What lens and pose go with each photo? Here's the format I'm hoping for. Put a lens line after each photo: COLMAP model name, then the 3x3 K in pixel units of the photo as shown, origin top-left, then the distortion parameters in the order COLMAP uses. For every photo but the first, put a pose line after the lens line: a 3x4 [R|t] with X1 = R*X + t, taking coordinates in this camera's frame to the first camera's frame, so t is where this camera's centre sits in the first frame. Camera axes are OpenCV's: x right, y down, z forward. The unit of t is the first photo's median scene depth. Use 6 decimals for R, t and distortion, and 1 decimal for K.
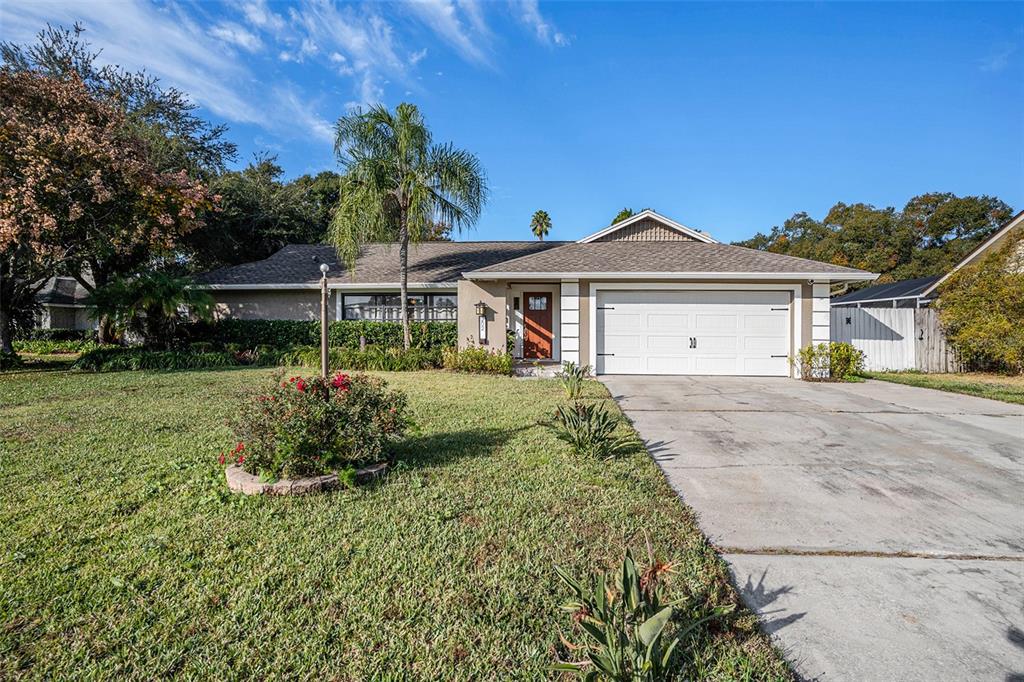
lens RADIAL K [[513.2, 0, 510.6], [0, 513.2, 329.3], [0, 0, 1]] dist [-0.043976, 0.000545]
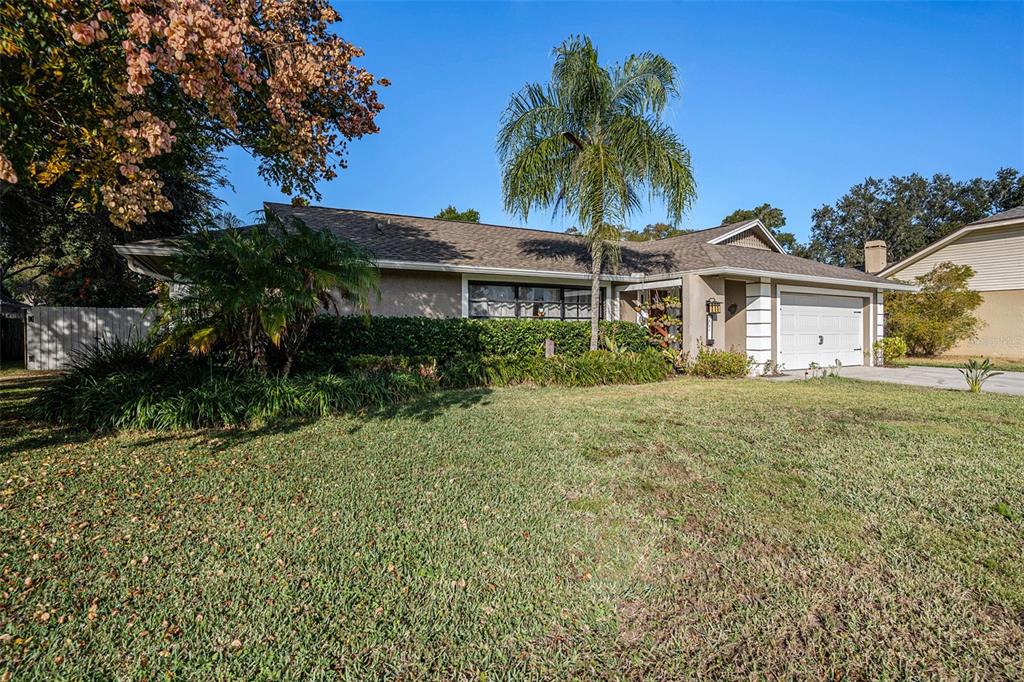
lens RADIAL K [[513.2, 0, 510.6], [0, 513.2, 329.3], [0, 0, 1]] dist [-0.043976, 0.000545]
pose [[0.812270, -0.008177, 0.583225, -0.871613], [0.003882, 0.999955, 0.008613, -0.010167], [-0.583269, -0.004732, 0.812265, 0.468698]]
